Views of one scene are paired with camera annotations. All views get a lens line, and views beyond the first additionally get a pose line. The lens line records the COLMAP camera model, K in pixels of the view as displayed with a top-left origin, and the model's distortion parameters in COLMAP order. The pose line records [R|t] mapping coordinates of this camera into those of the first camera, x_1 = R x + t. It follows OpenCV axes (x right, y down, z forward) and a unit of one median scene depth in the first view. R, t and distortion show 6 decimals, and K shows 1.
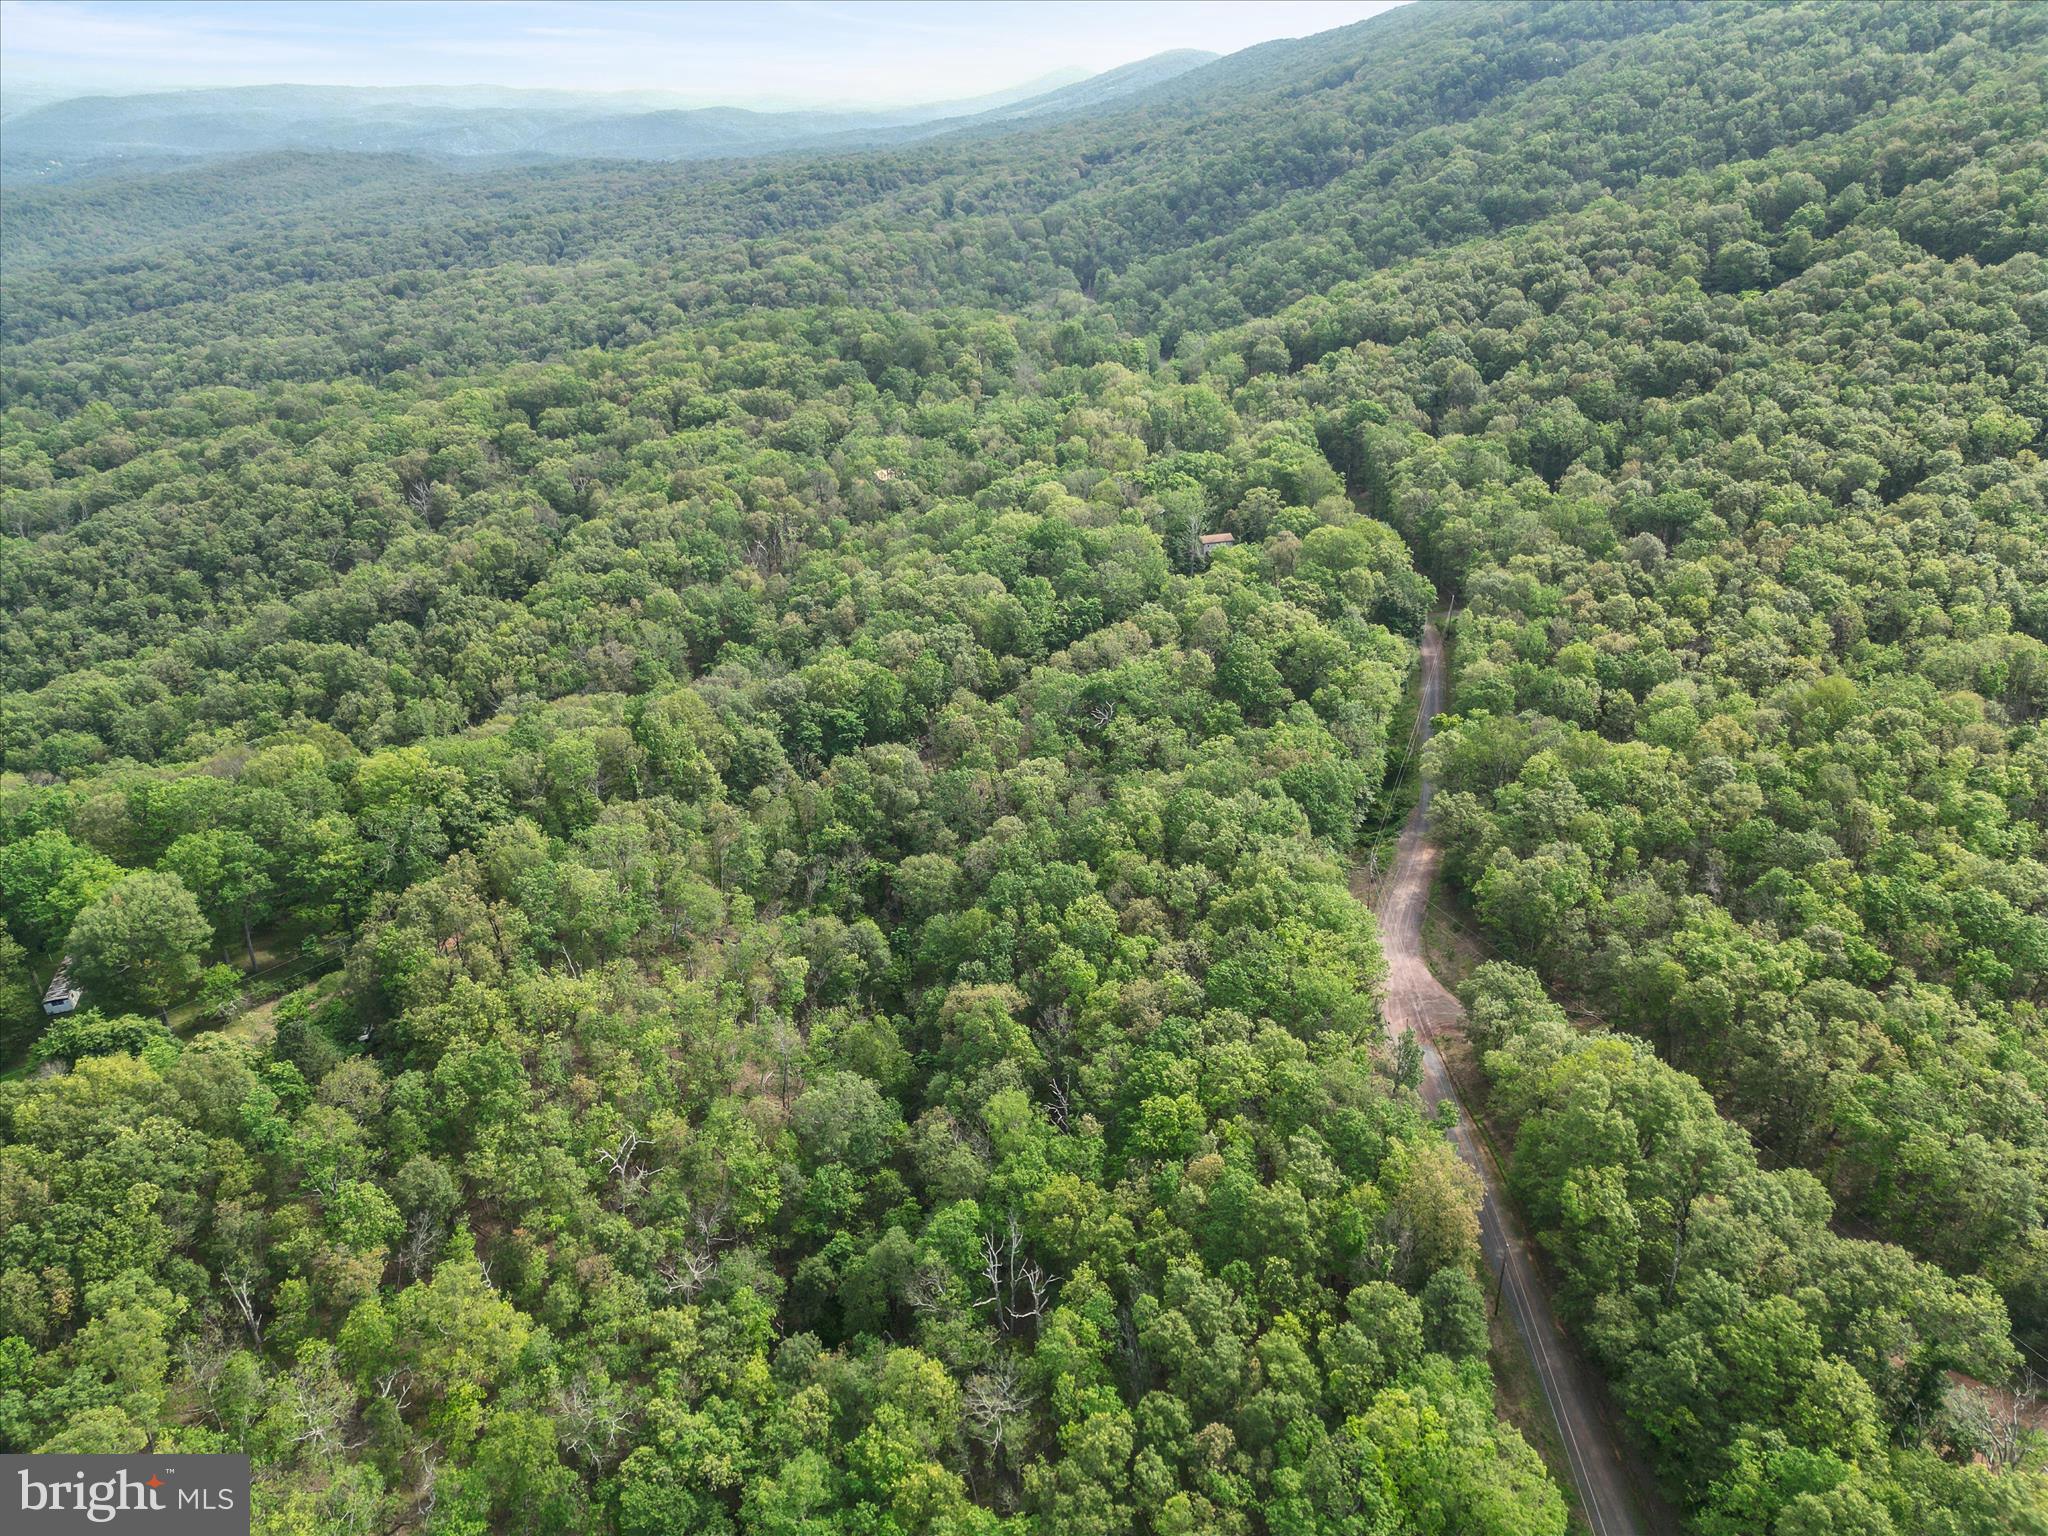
lens RADIAL K [[1419.9, 0, 1024.0], [0, 1419.9, 766.6], [0, 0, 1]] dist [0.069003, -0.054675]
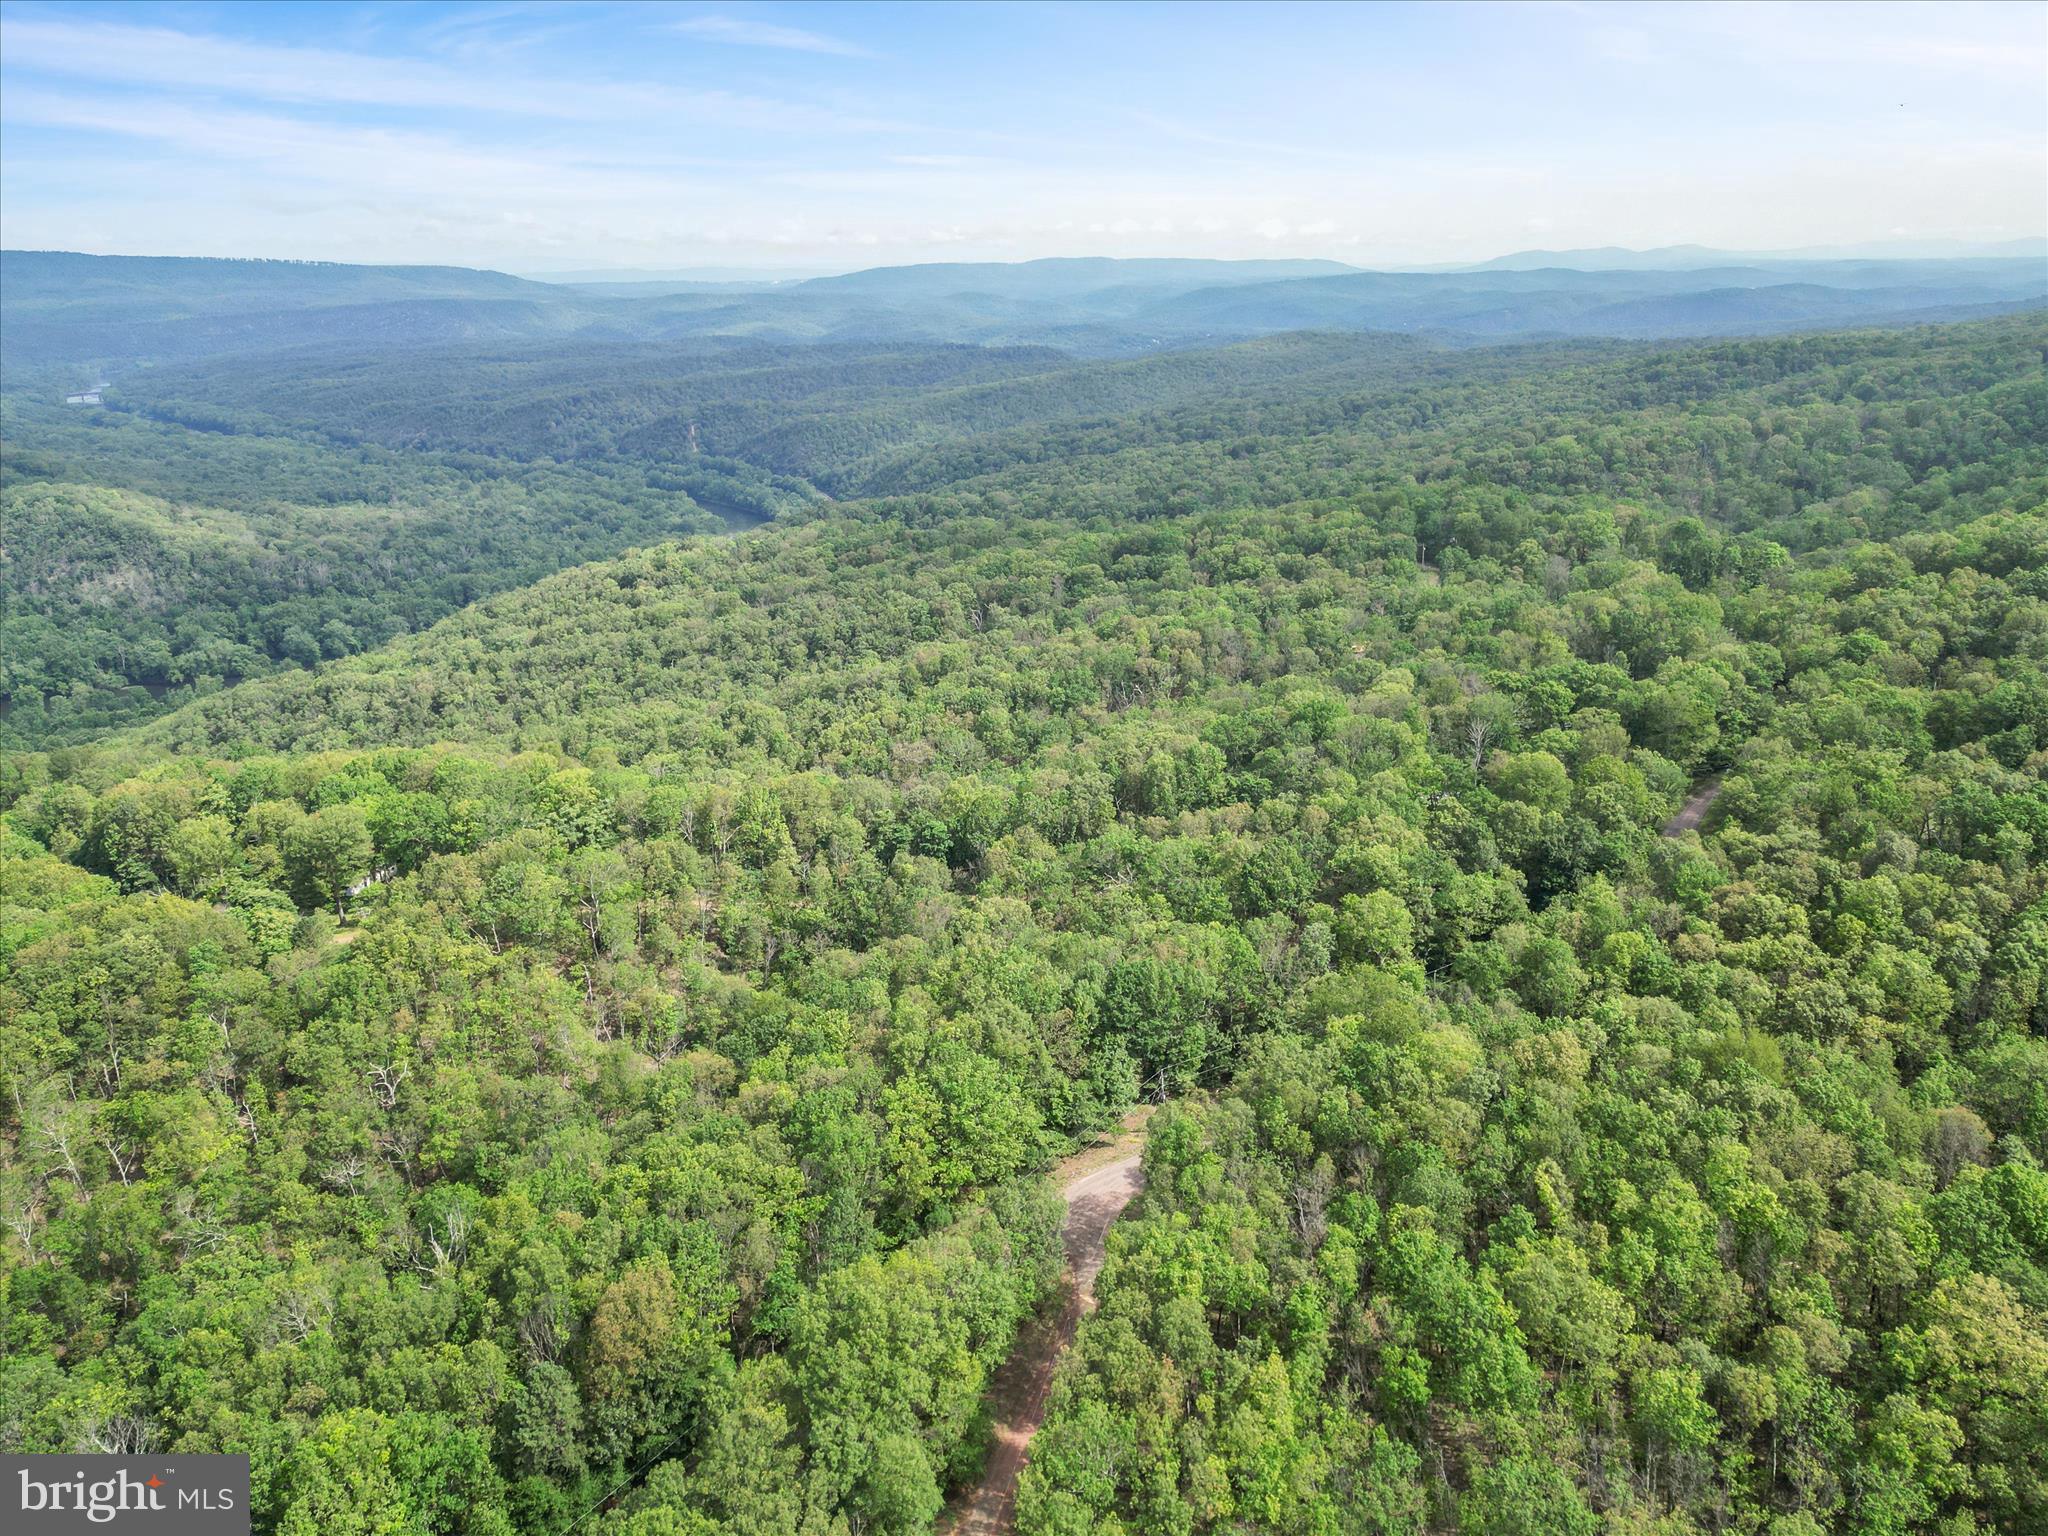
lens RADIAL K [[1419.9, 0, 1028.2], [0, 1419.9, 771.6], [0, 0, 1]] dist [0.069003, -0.054675]
pose [[0.793430, 0.190670, -0.578026, 0.491404], [-0.250391, 0.967836, -0.024445, -0.061284], [0.554774, 0.164128, 0.815652, 0.130391]]
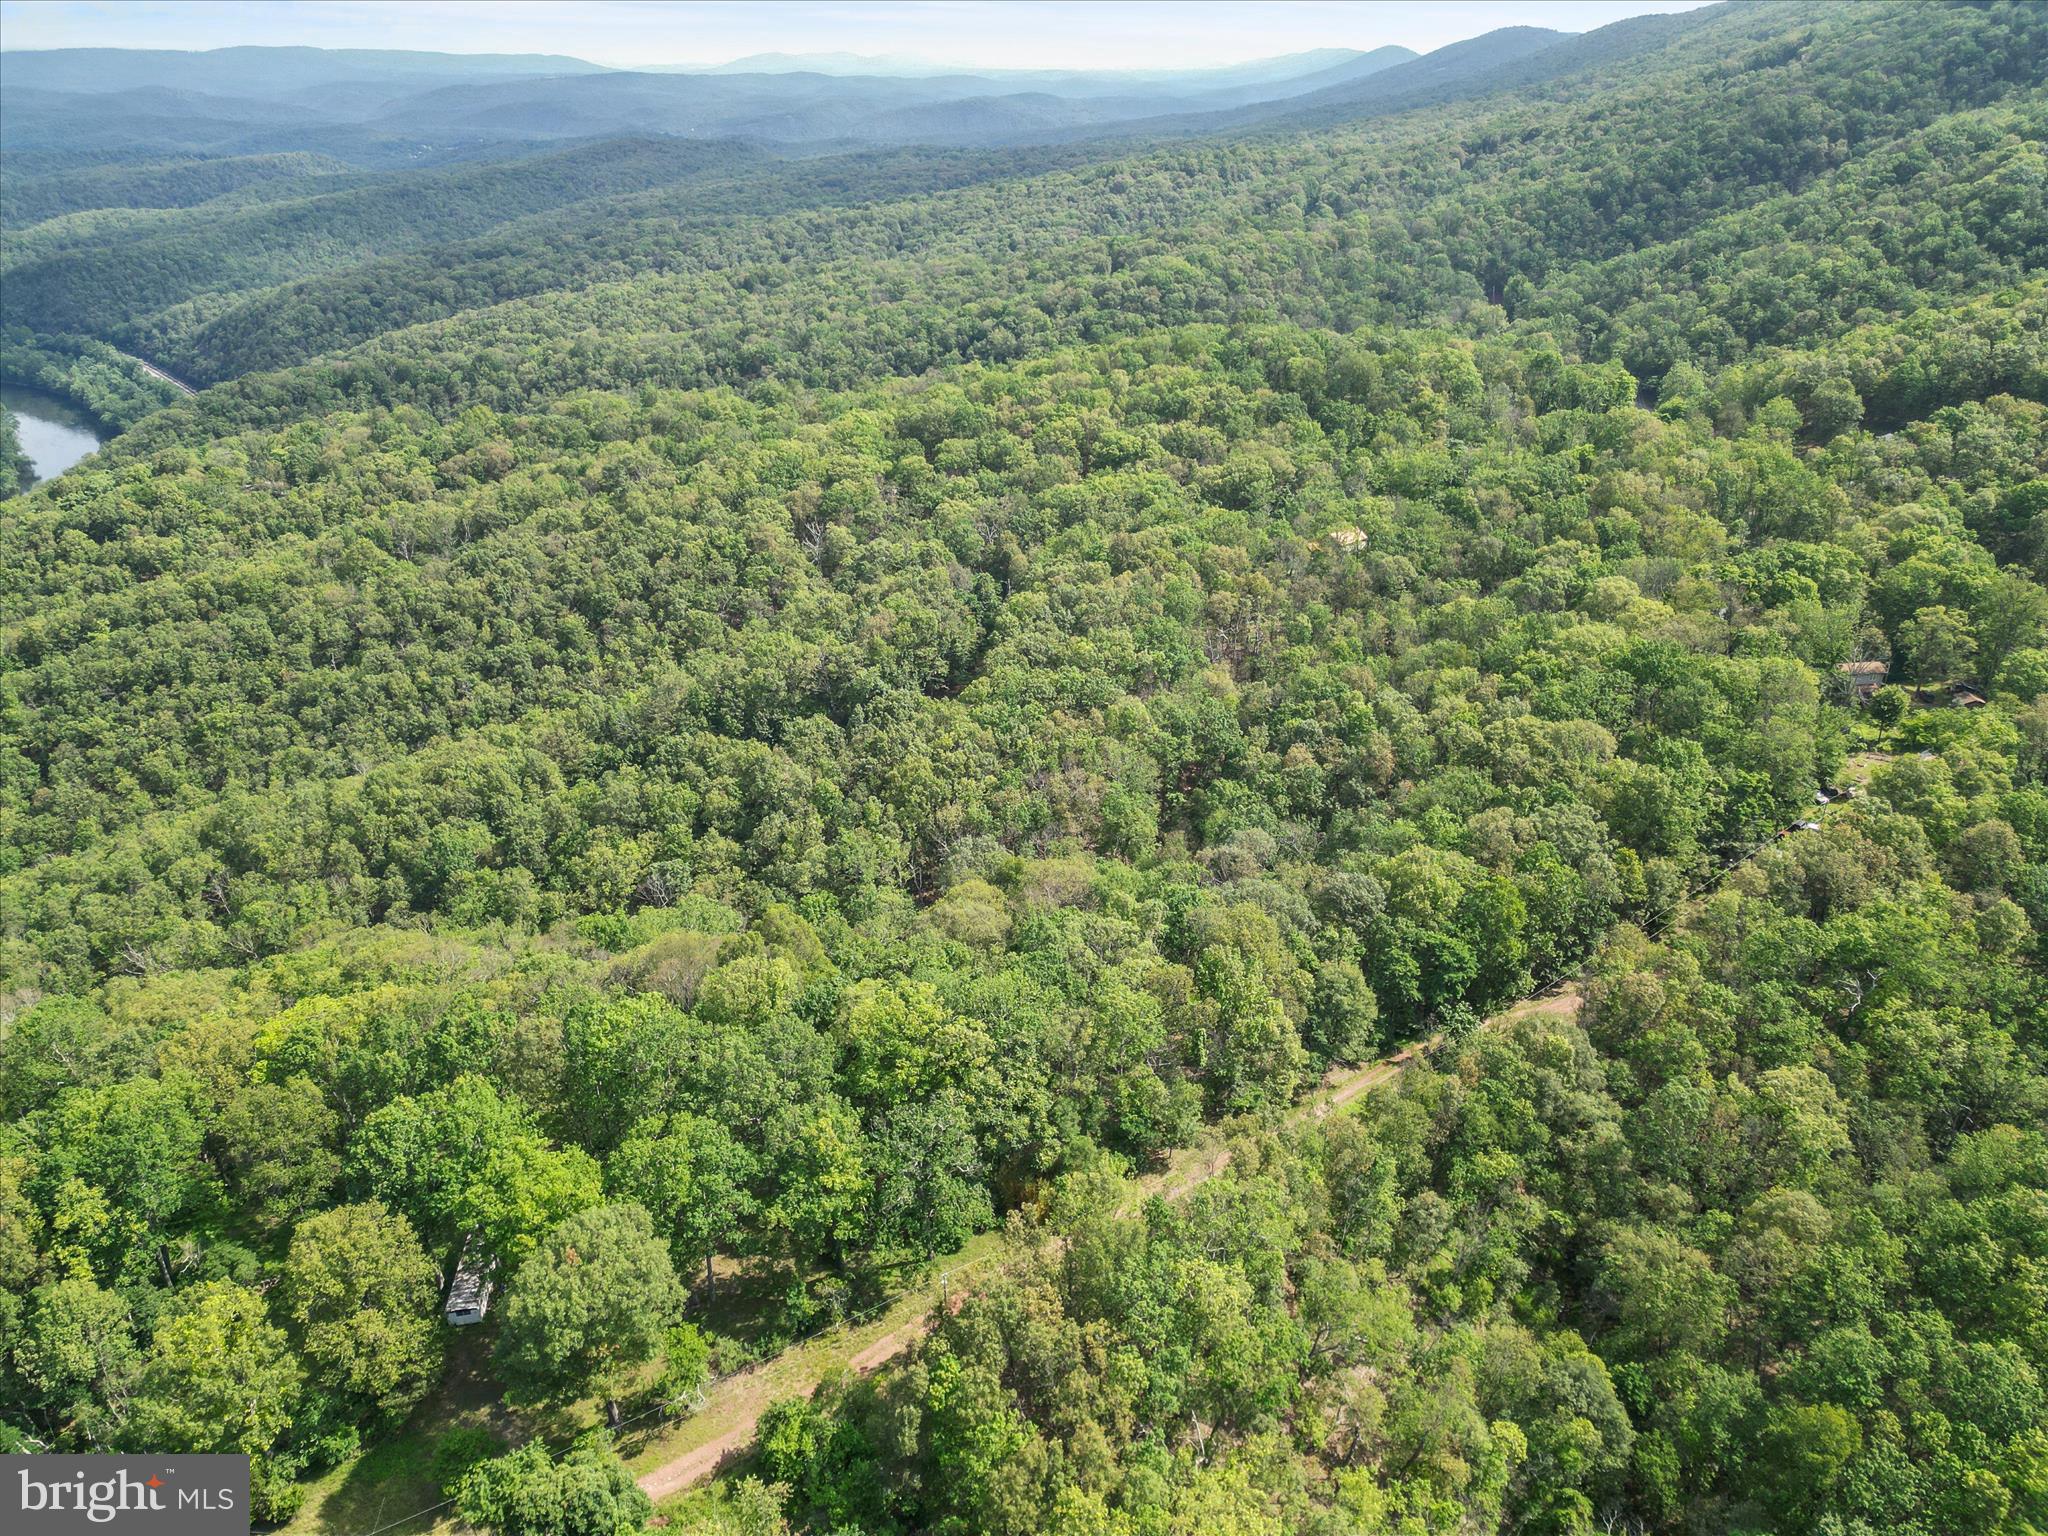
lens RADIAL K [[1419.9, 0, 1028.2], [0, 1419.9, 773.8], [0, 0, 1]] dist [0.069003, -0.054675]
pose [[0.982906, 0.079192, -0.166208, -0.199507], [-0.077087, 0.996842, 0.019085, -0.106855], [0.167194, -0.005946, 0.985906, 0.226809]]
